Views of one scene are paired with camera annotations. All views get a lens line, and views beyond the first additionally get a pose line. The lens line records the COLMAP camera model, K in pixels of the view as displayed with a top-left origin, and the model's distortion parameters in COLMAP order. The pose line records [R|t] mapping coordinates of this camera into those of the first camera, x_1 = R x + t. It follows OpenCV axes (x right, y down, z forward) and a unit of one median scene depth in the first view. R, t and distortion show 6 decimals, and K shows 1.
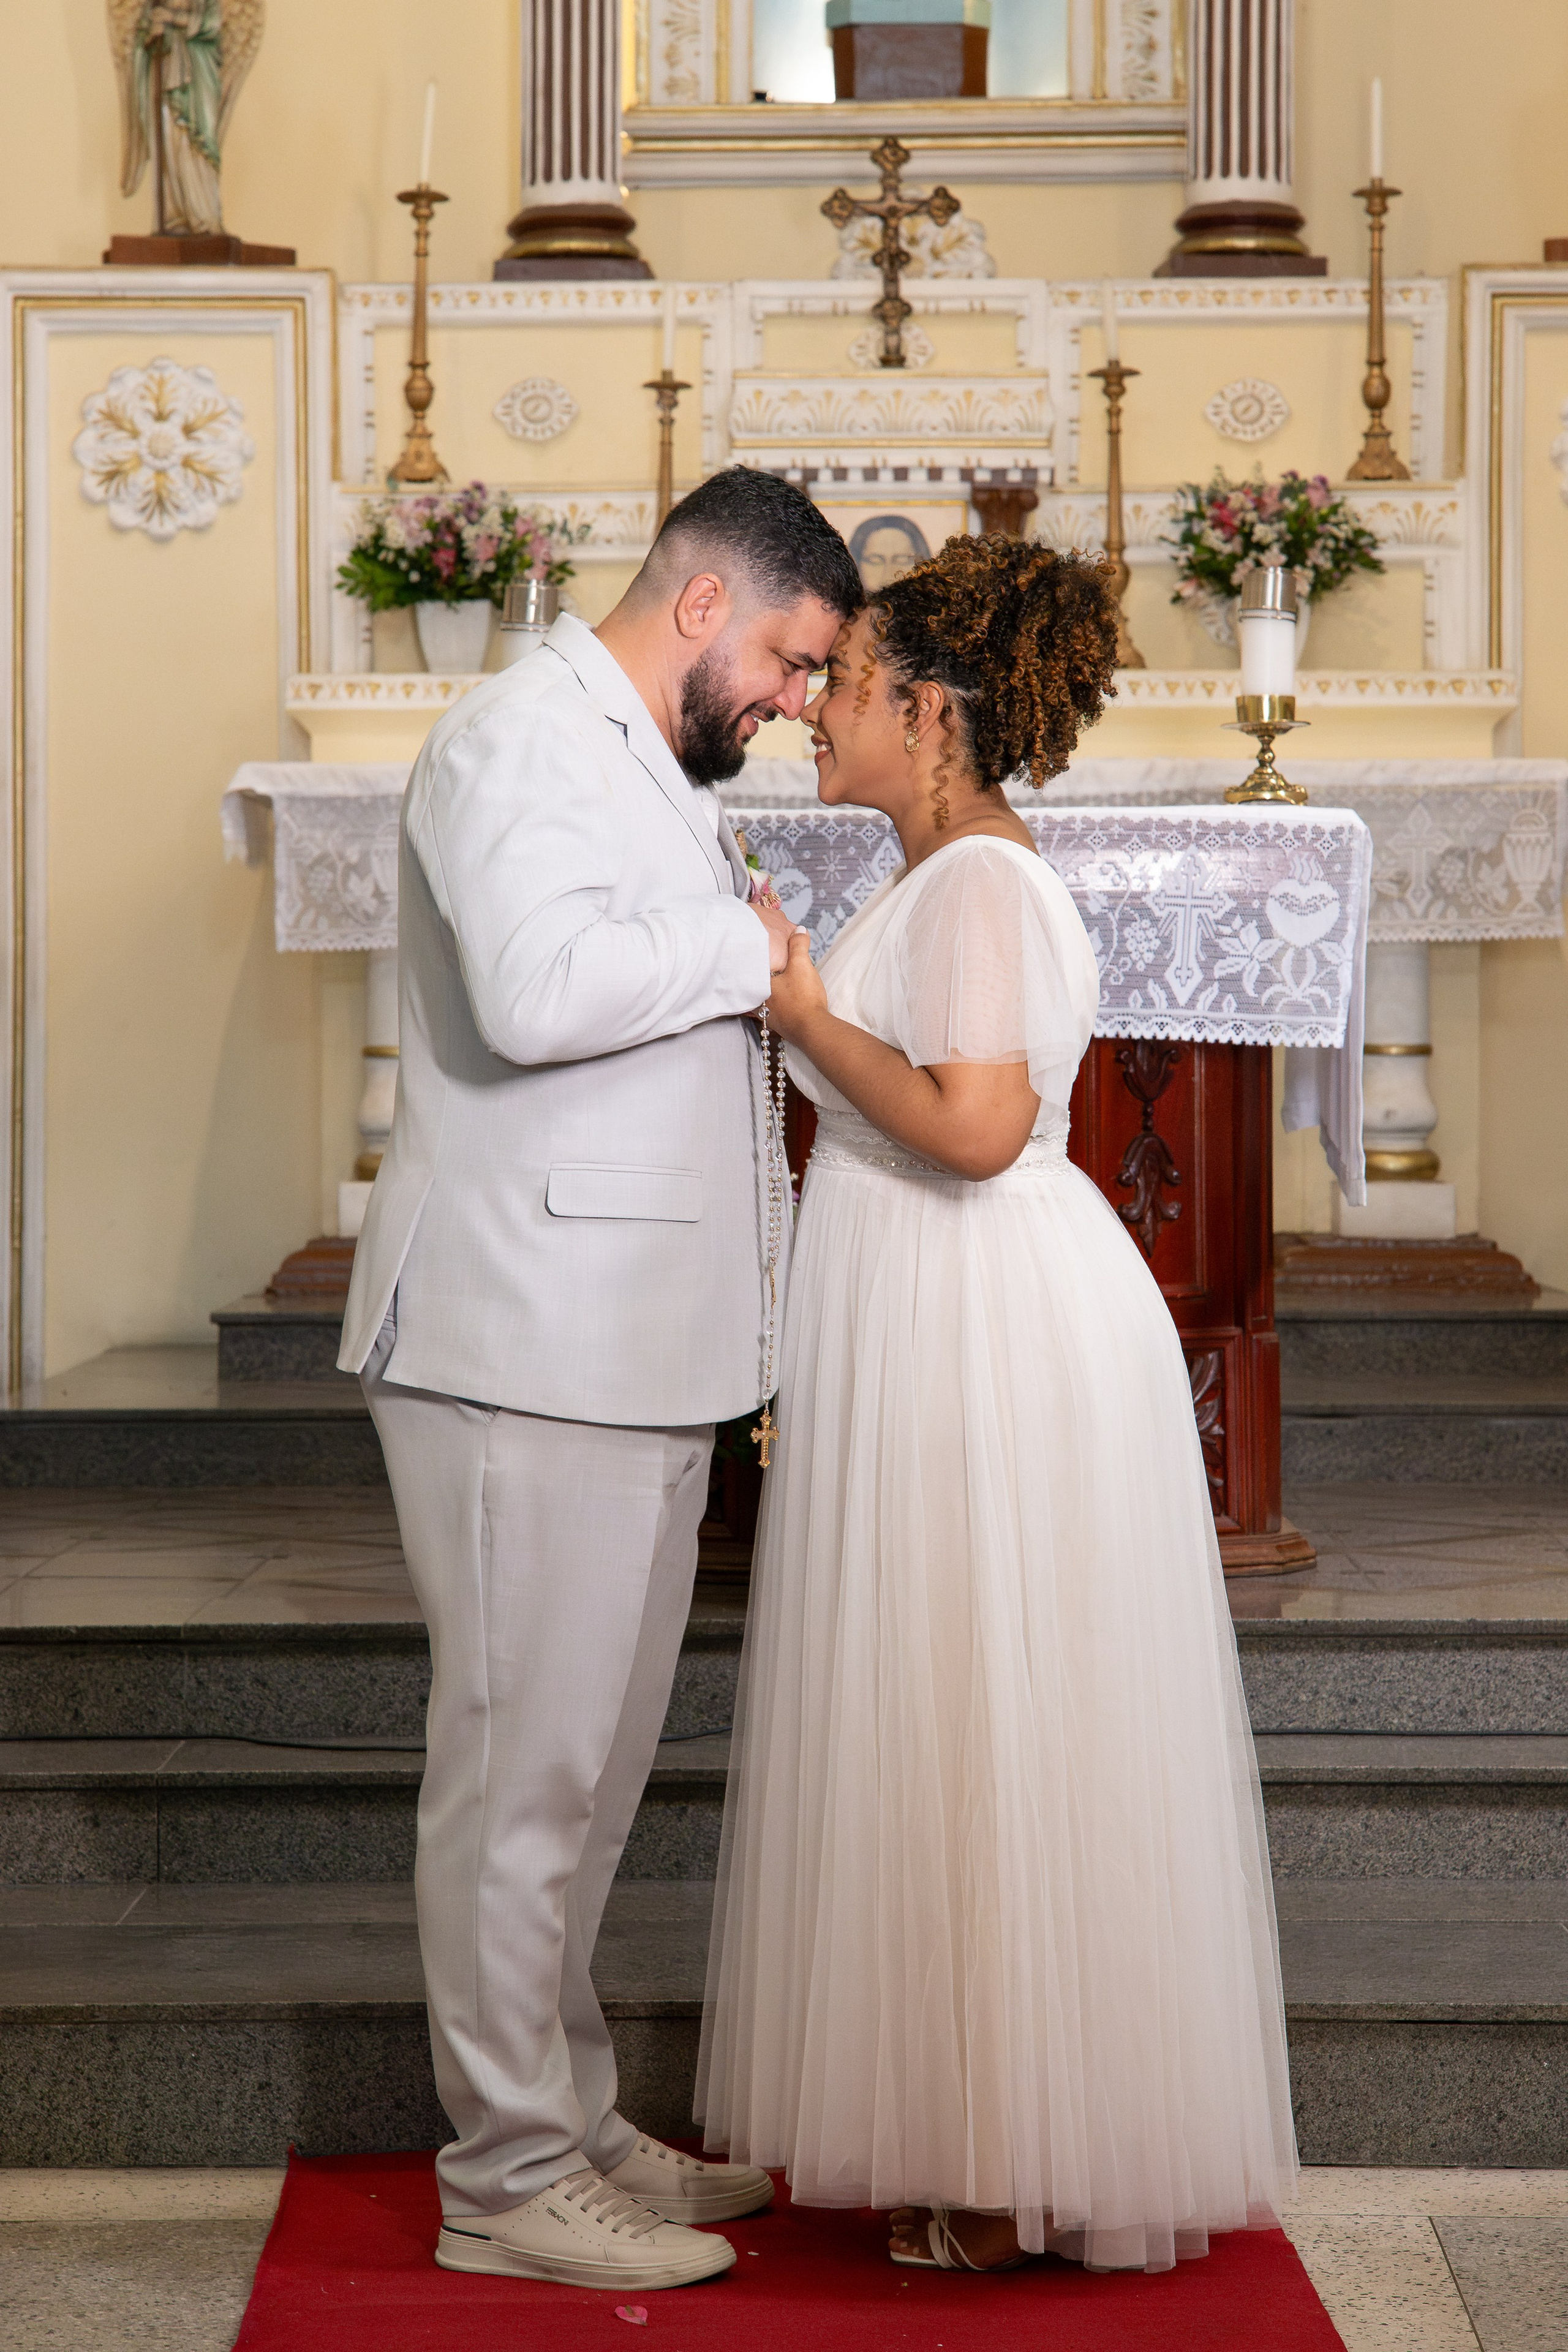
lens RADIAL K [[5660.8, 0, 633.6], [0, 5660.8, 1456.5], [0, 0, 1]] dist [0.014390, -0.162187]
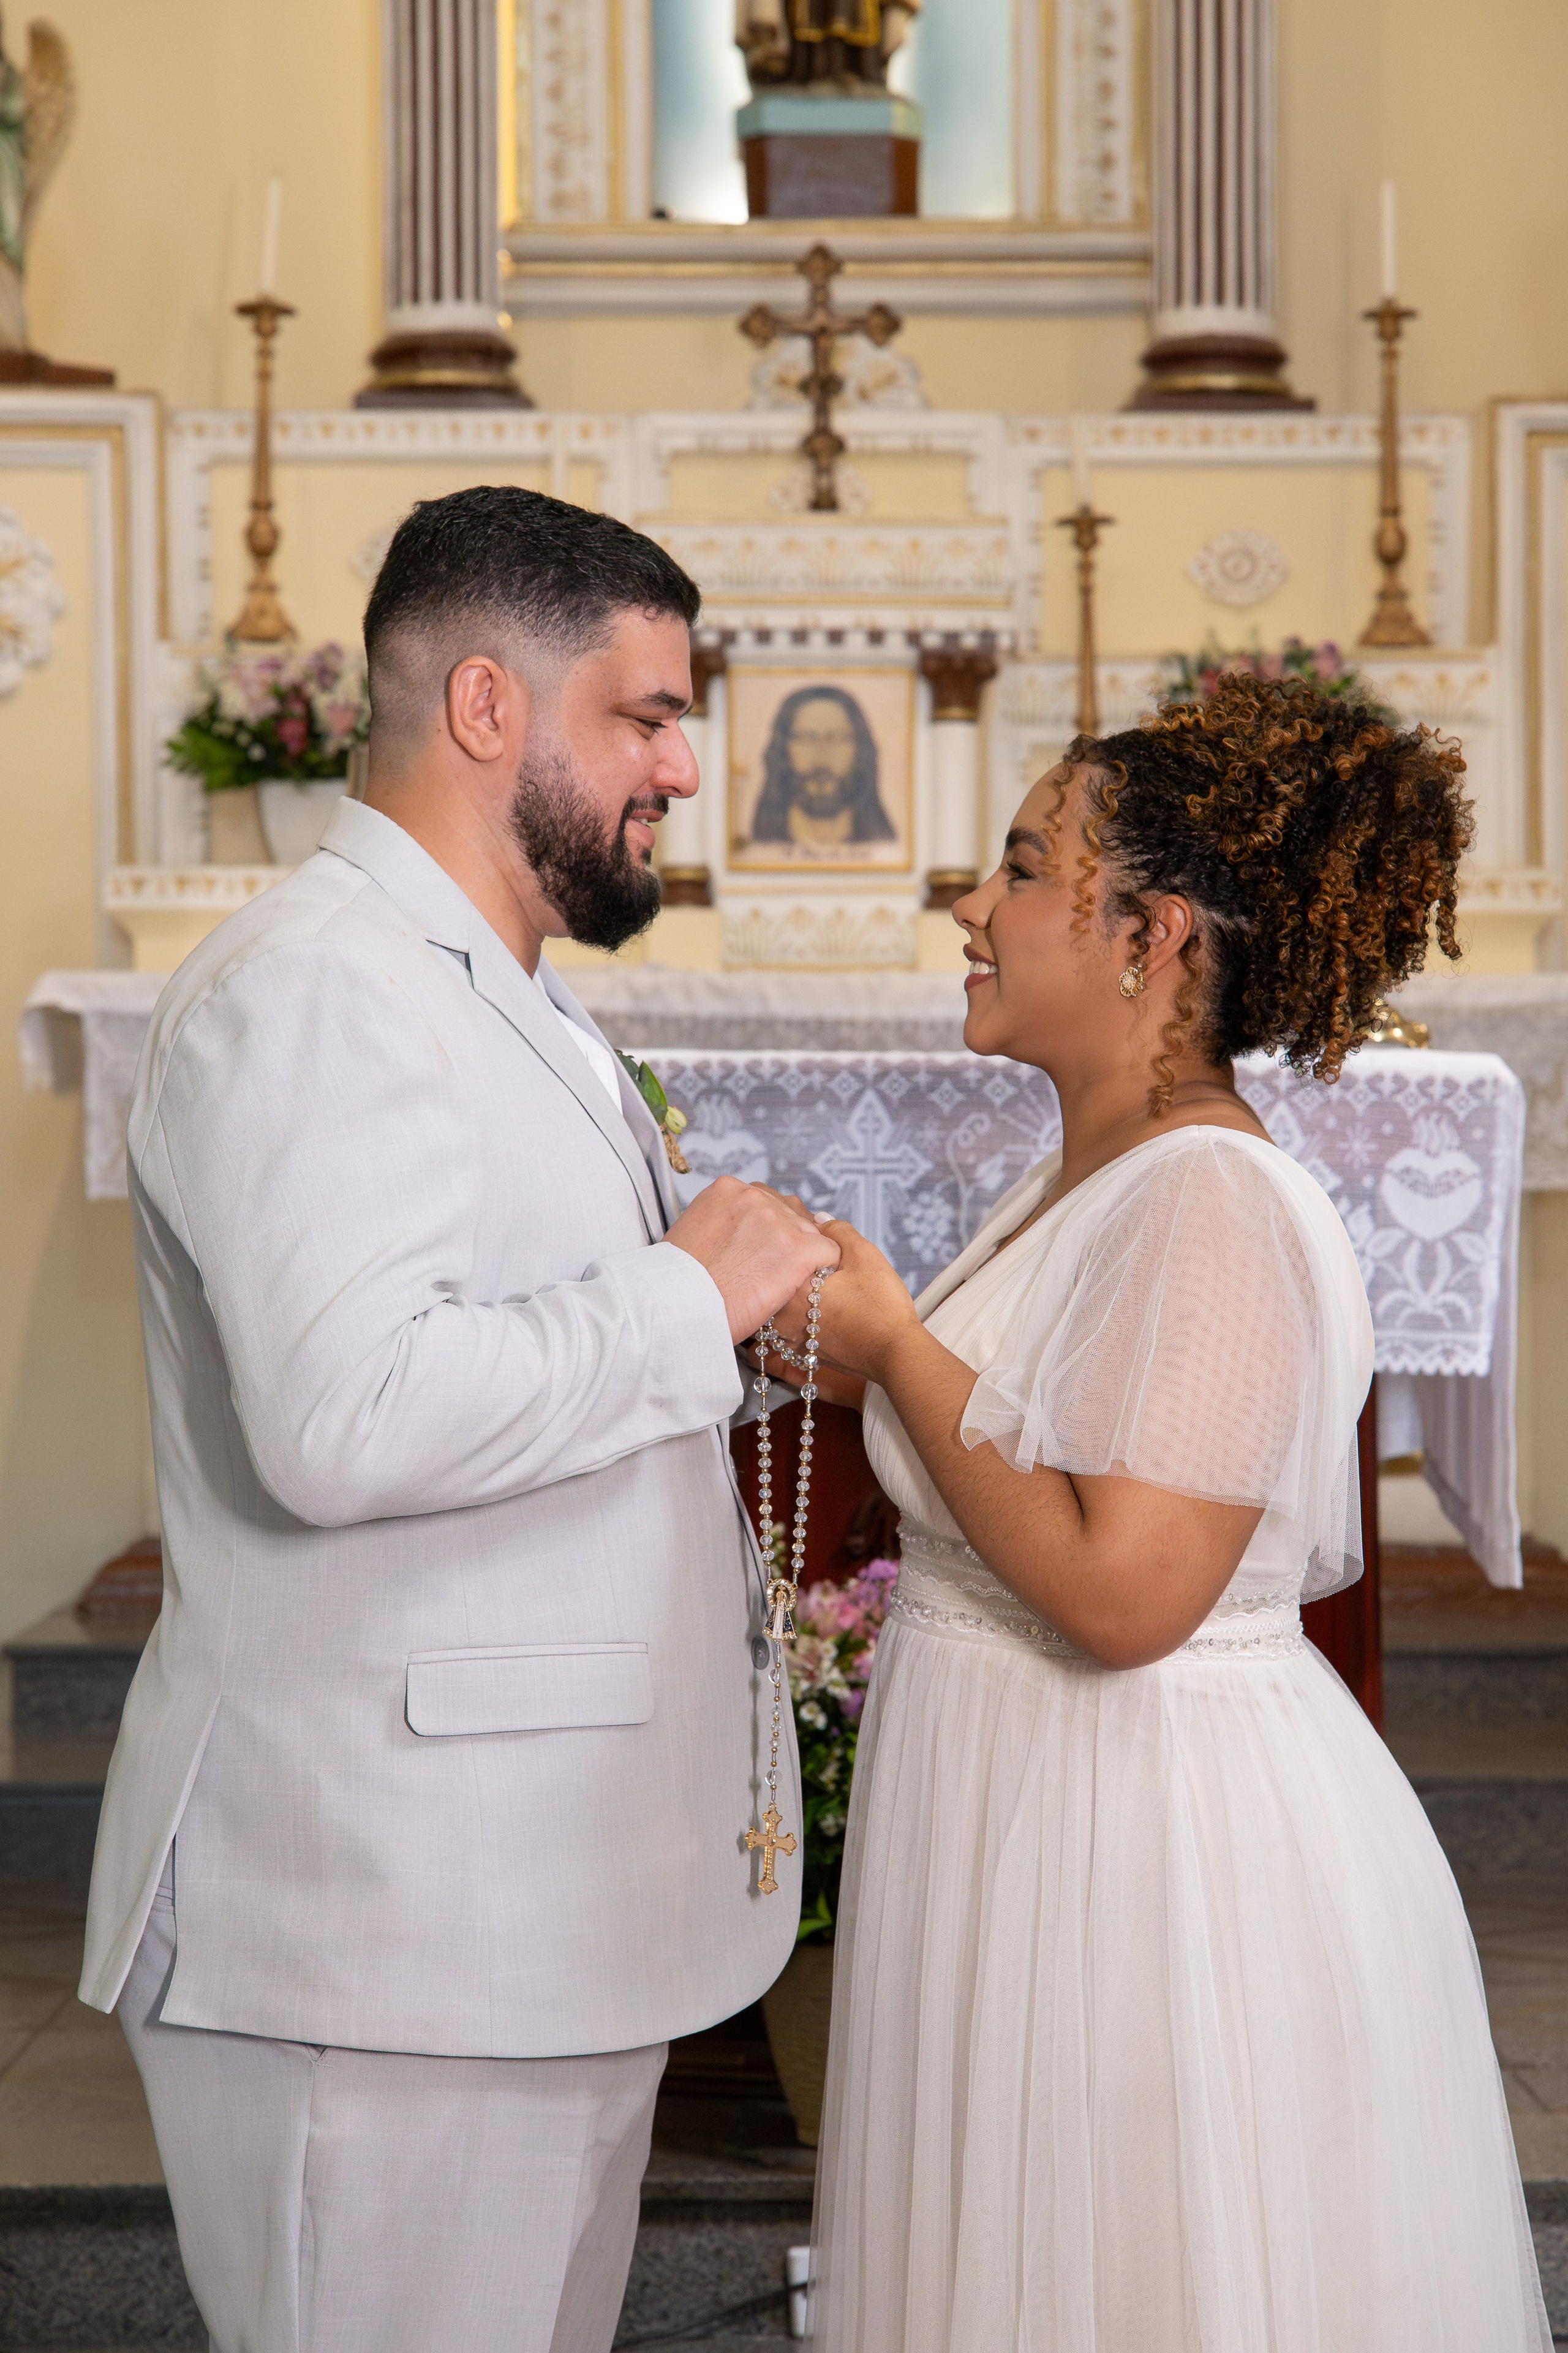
lens RADIAL K [[5727.3, 0, 860.9], [0, 5727.3, 1176.3], [0, 0, 1]] dist [0.083389, 0.043354]
pose [[0.998046, 0.001806, 0.062451, -0.002145], [0.003444, 0.996472, -0.083860, -0.021463], [-0.062382, 0.083911, 0.994519, 0.155153]]
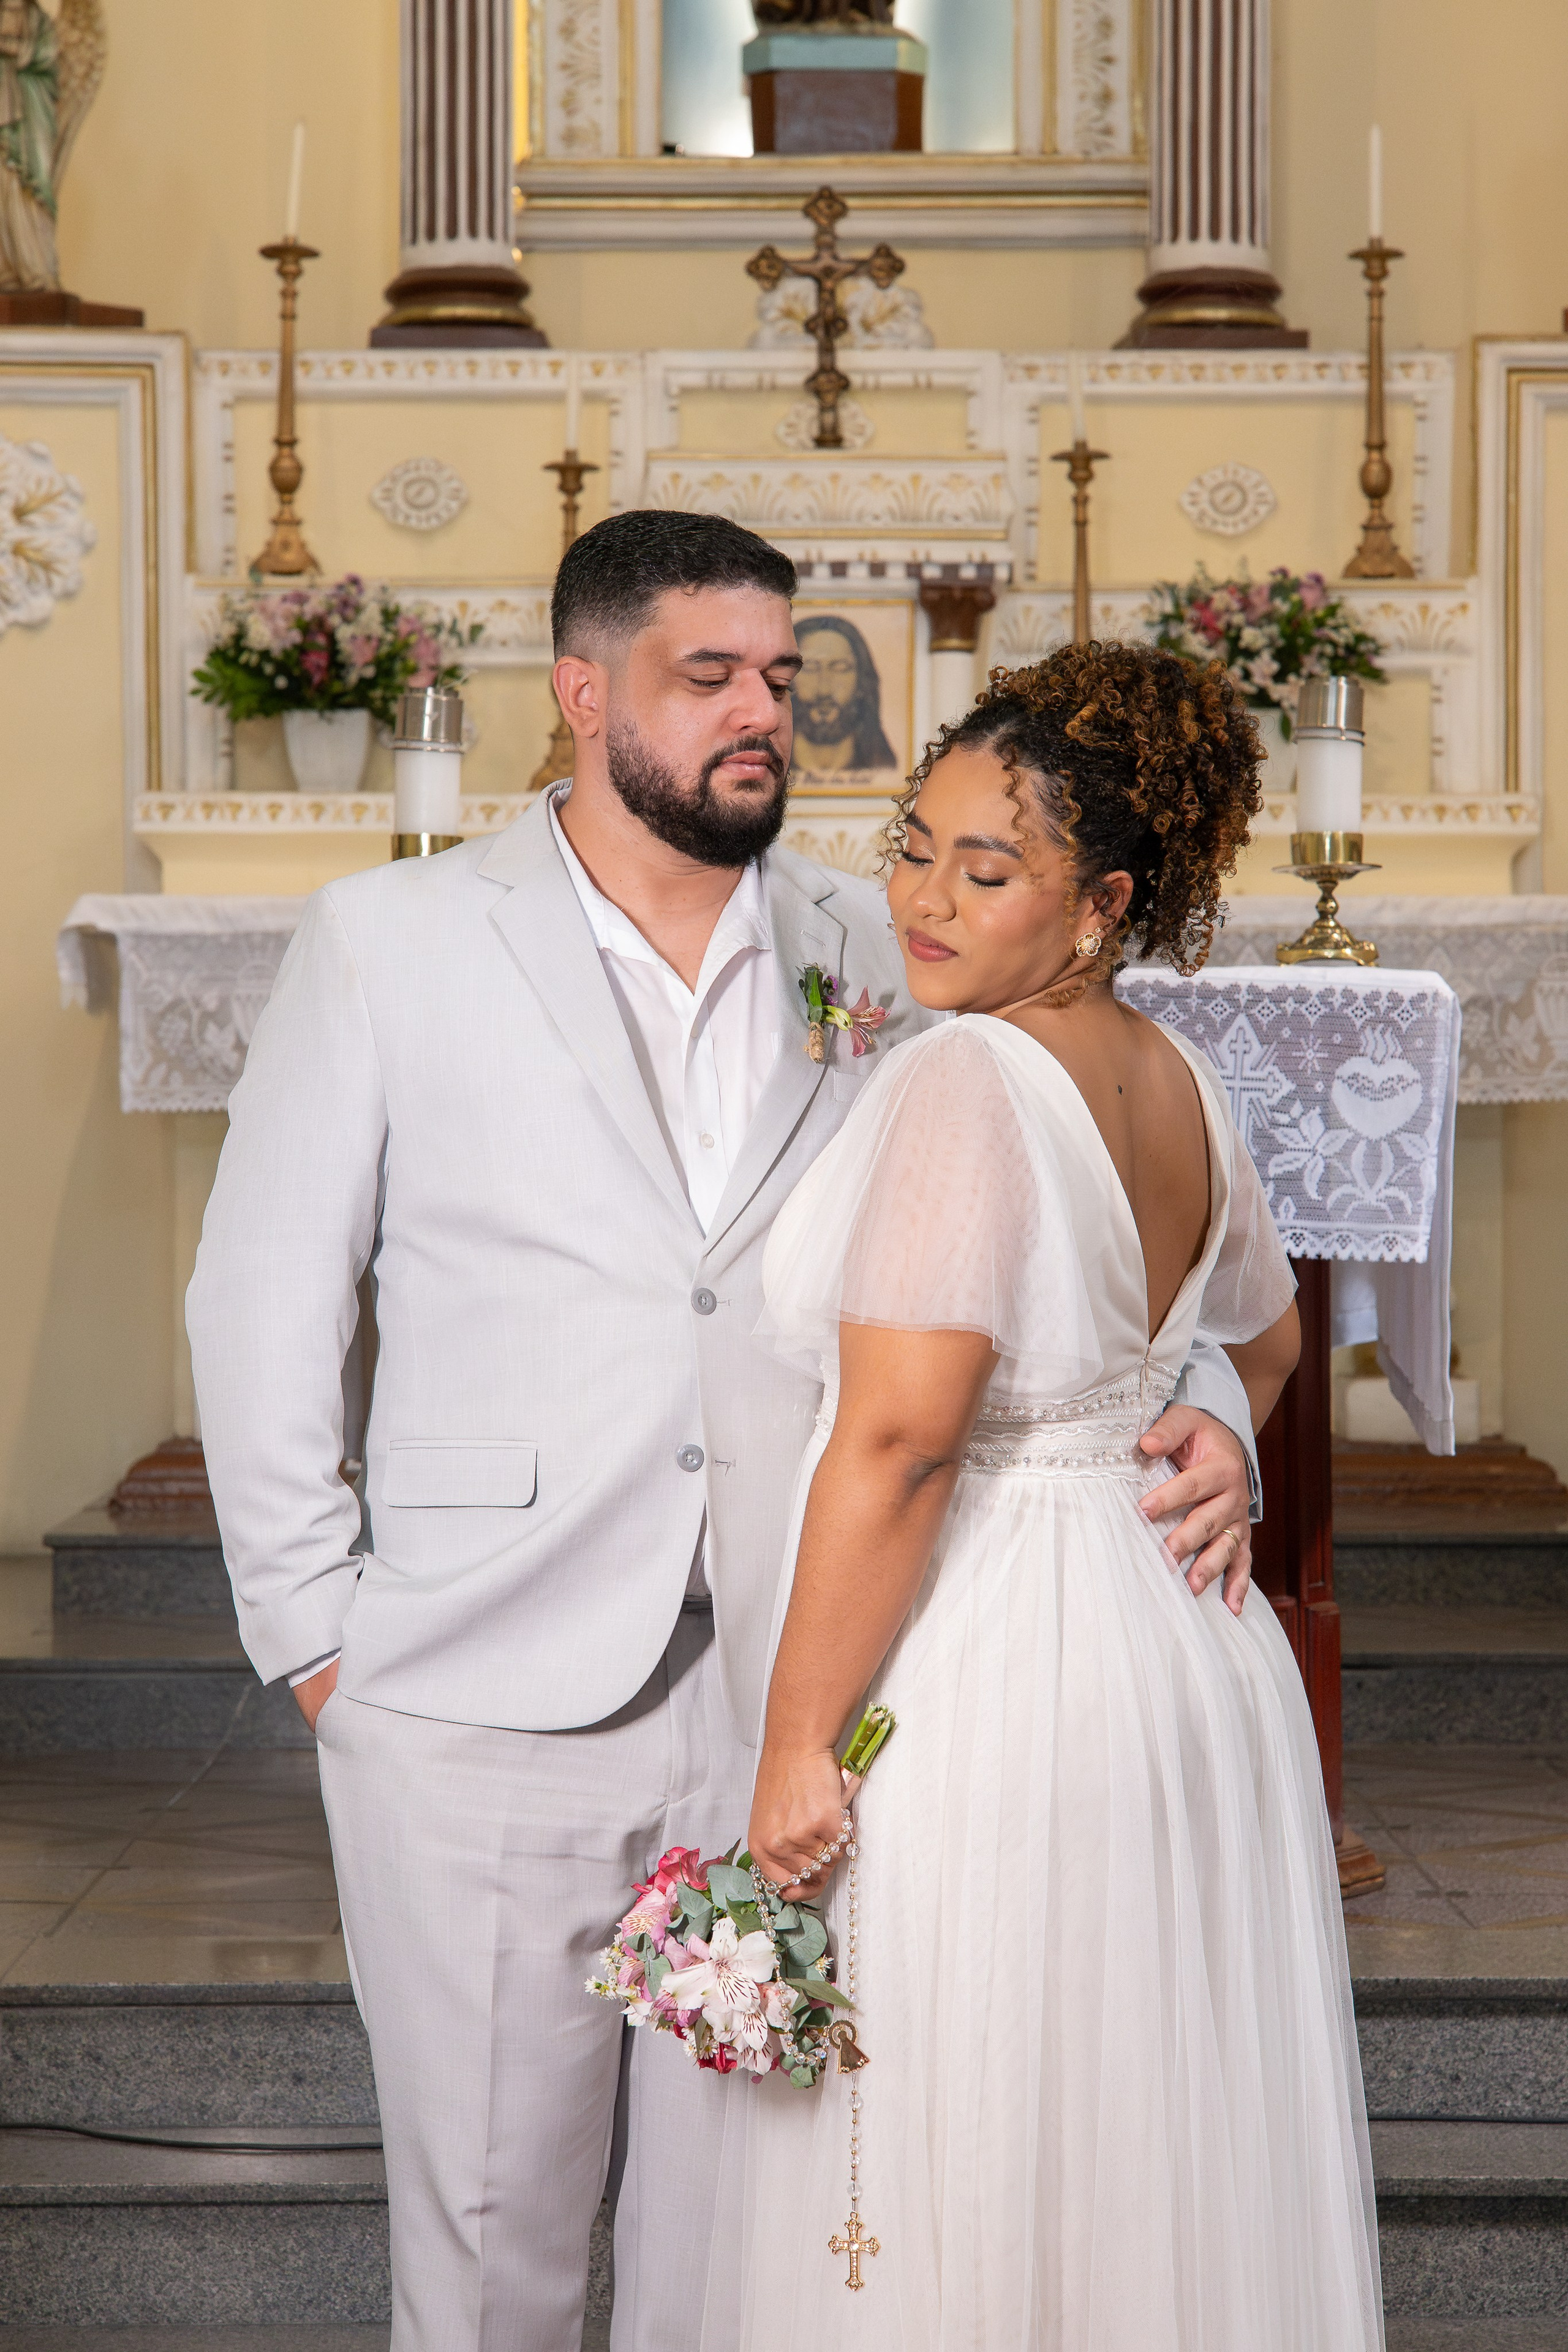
lens RADIAL K [[5899.6, 0, 734.8], [0, 5899.6, 1315.3], [0, 0, 1]] dist [0.071260, -0.582775]
pose [[0.999201, 0.000691, 0.039962, -0.005195], [0.001203, 0.998878, -0.047336, -0.014731], [-0.039950, 0.047346, 0.998079, 0.092953]]
